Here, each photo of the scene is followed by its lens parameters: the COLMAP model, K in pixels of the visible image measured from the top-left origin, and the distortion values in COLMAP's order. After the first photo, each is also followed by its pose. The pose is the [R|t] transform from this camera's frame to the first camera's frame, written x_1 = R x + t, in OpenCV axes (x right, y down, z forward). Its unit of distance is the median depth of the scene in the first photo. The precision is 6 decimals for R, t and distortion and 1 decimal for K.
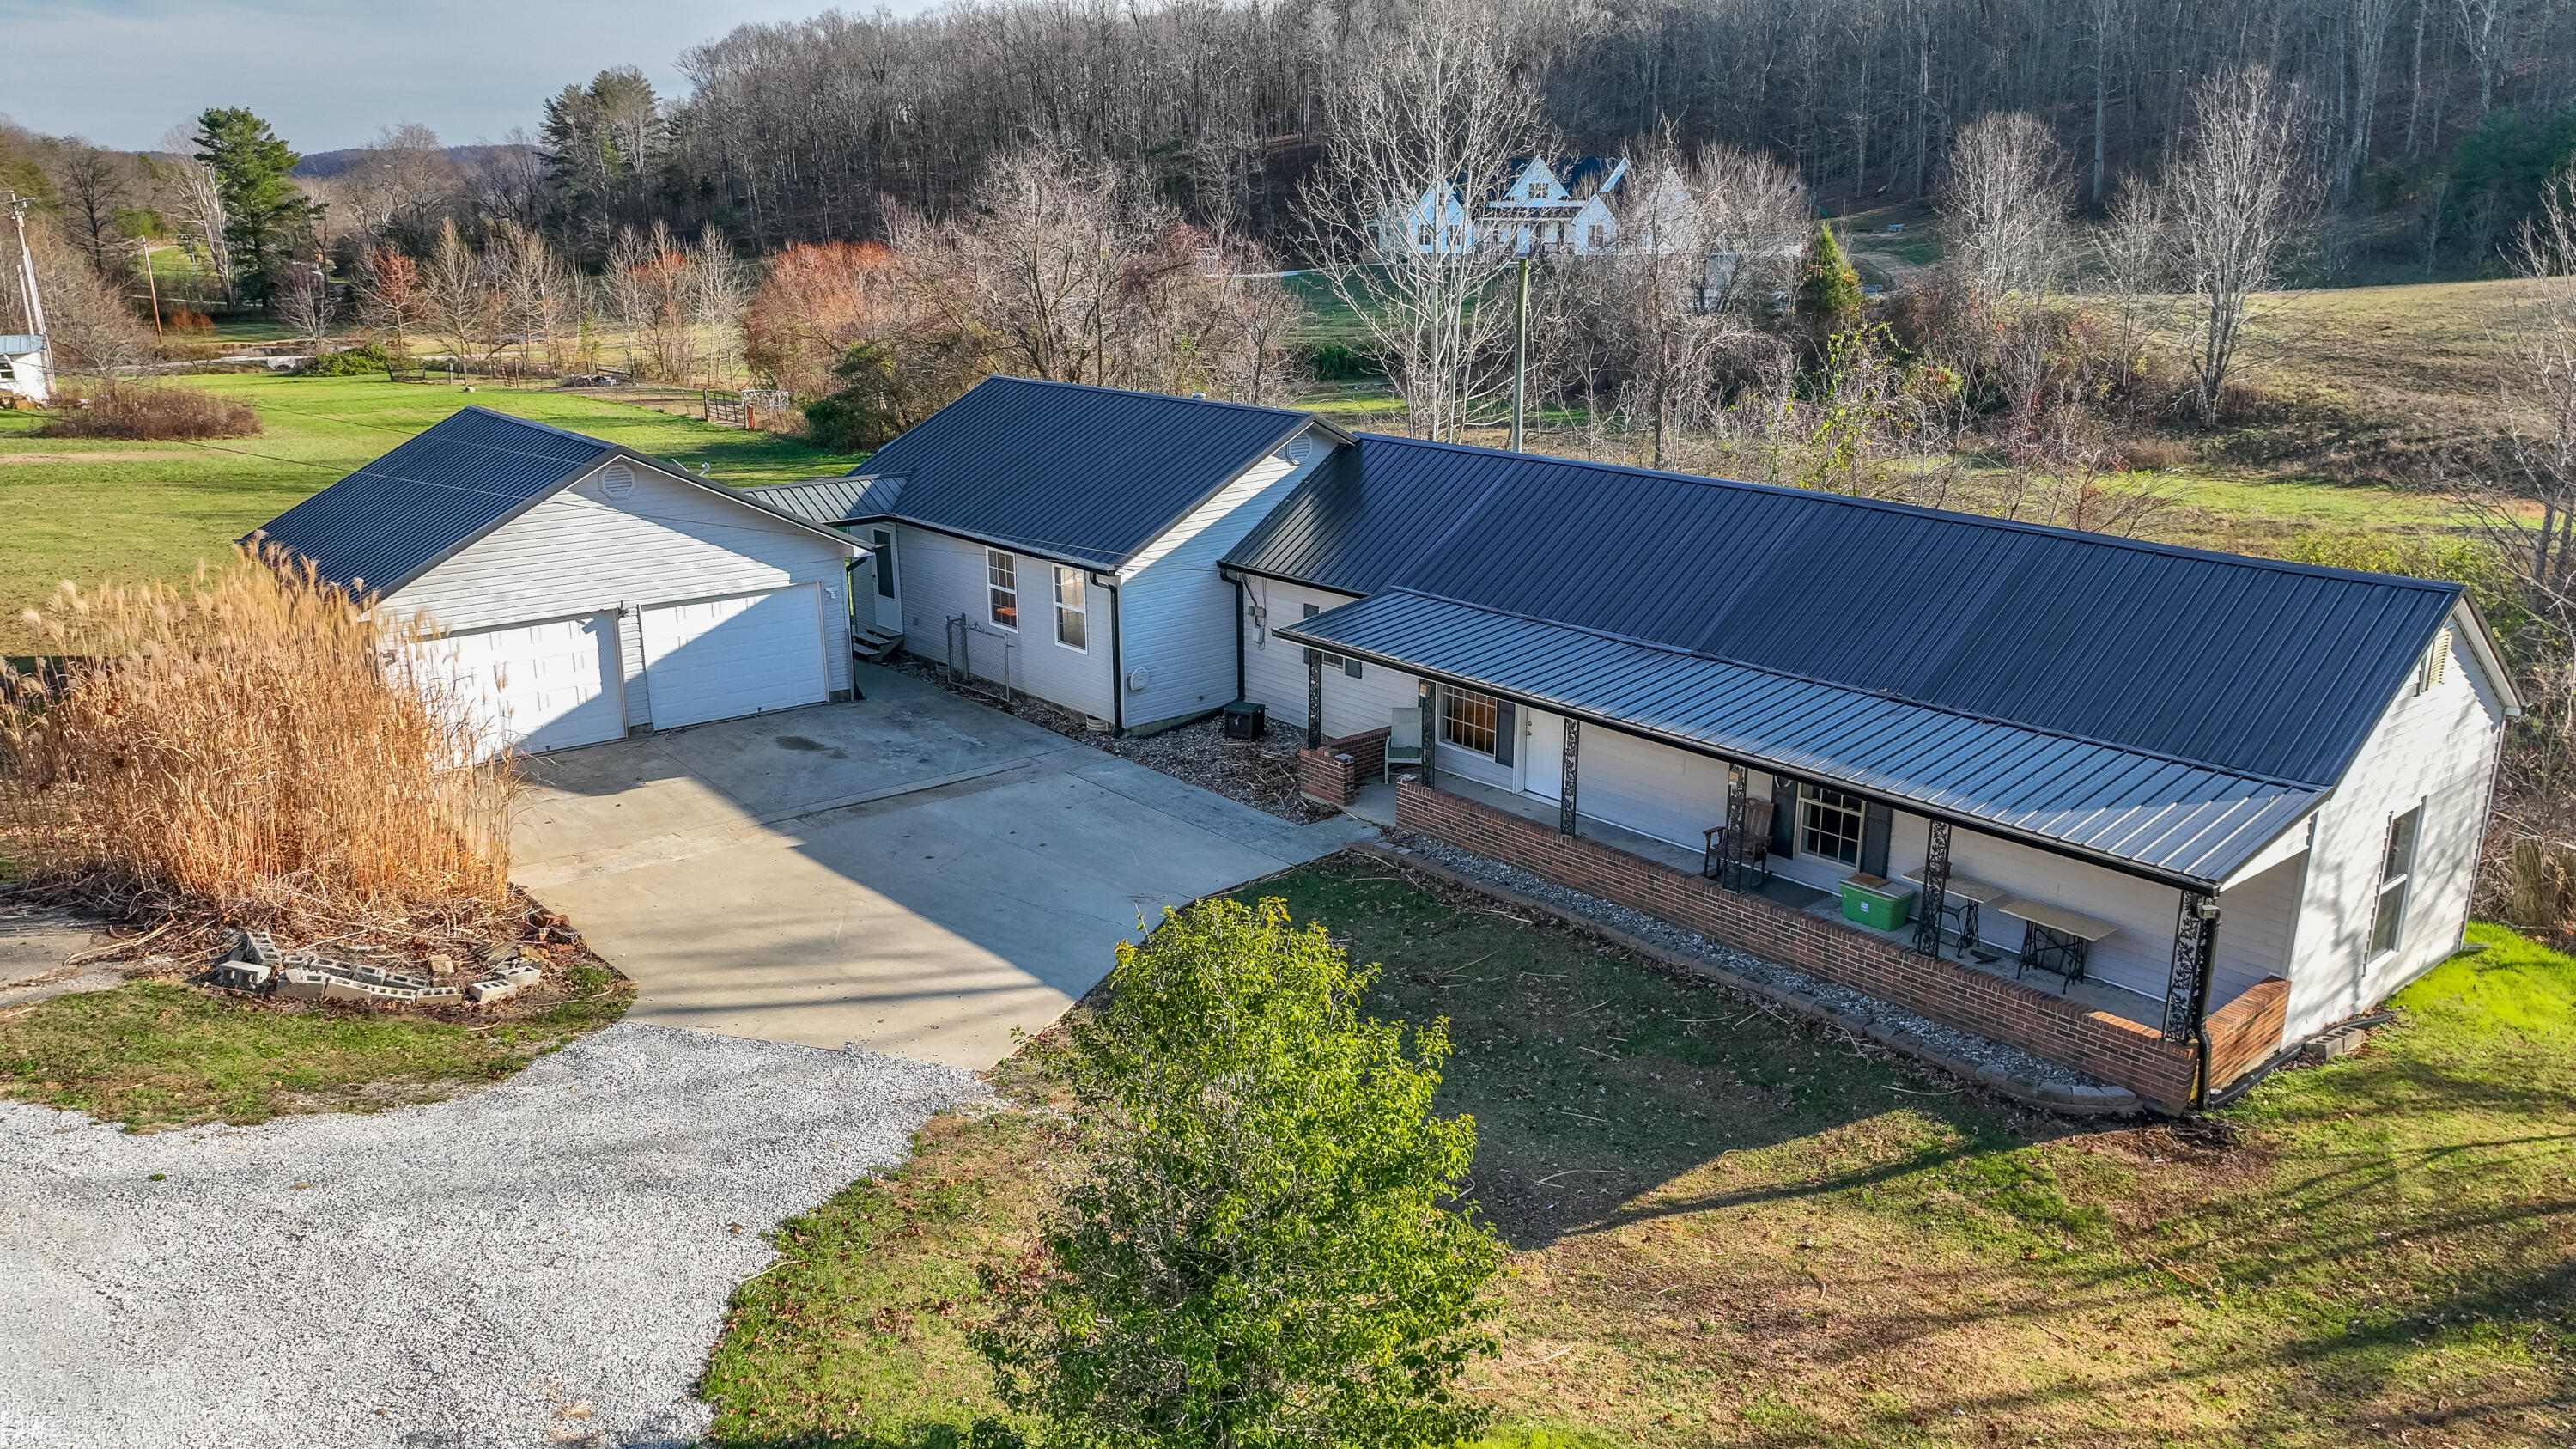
lens RADIAL K [[1791.9, 0, 1288.0], [0, 1791.9, 724.5], [0, 0, 1]] dist [0.000012, 0.000582]
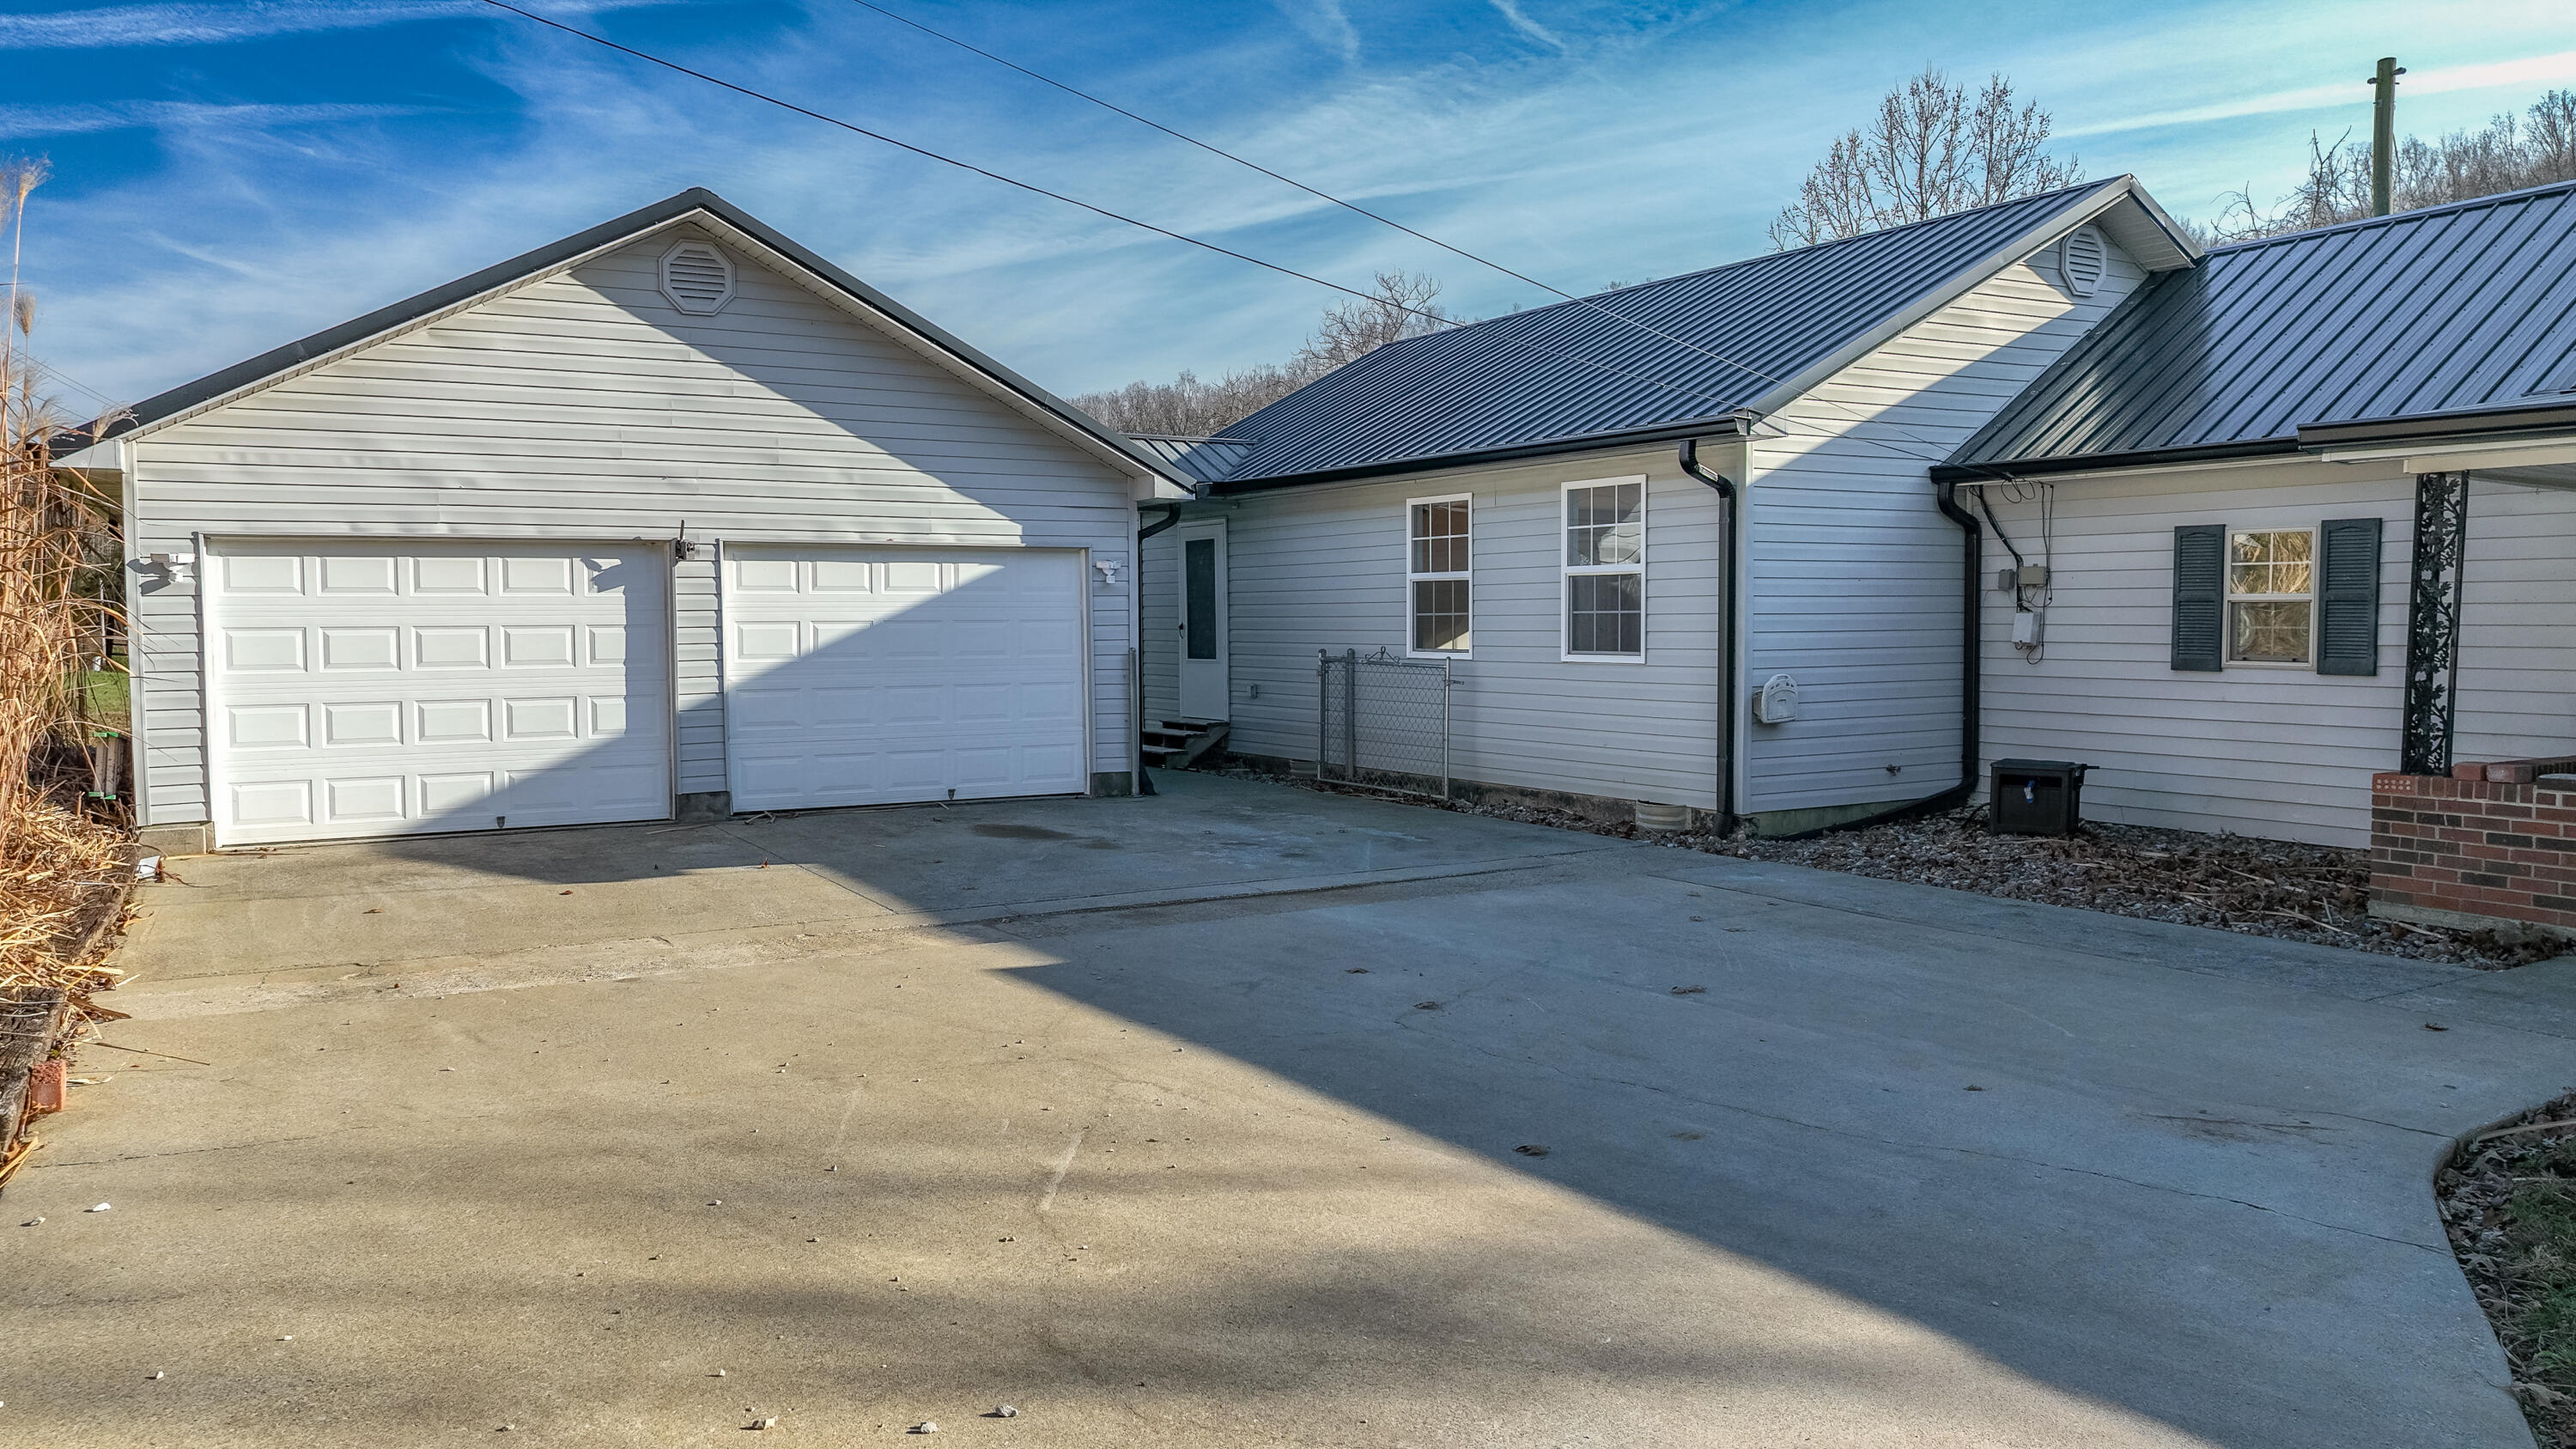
lens RADIAL K [[1791.9, 0, 1288.0], [0, 1791.9, 724.5], [0, 0, 1]] dist [0.000012, 0.000582]
pose [[0.988928, 0.008879, -0.148130, -0.132848], [-0.040525, 0.976426, -0.212016, 0.075892], [0.142756, 0.215672, 0.965974, 0.544002]]
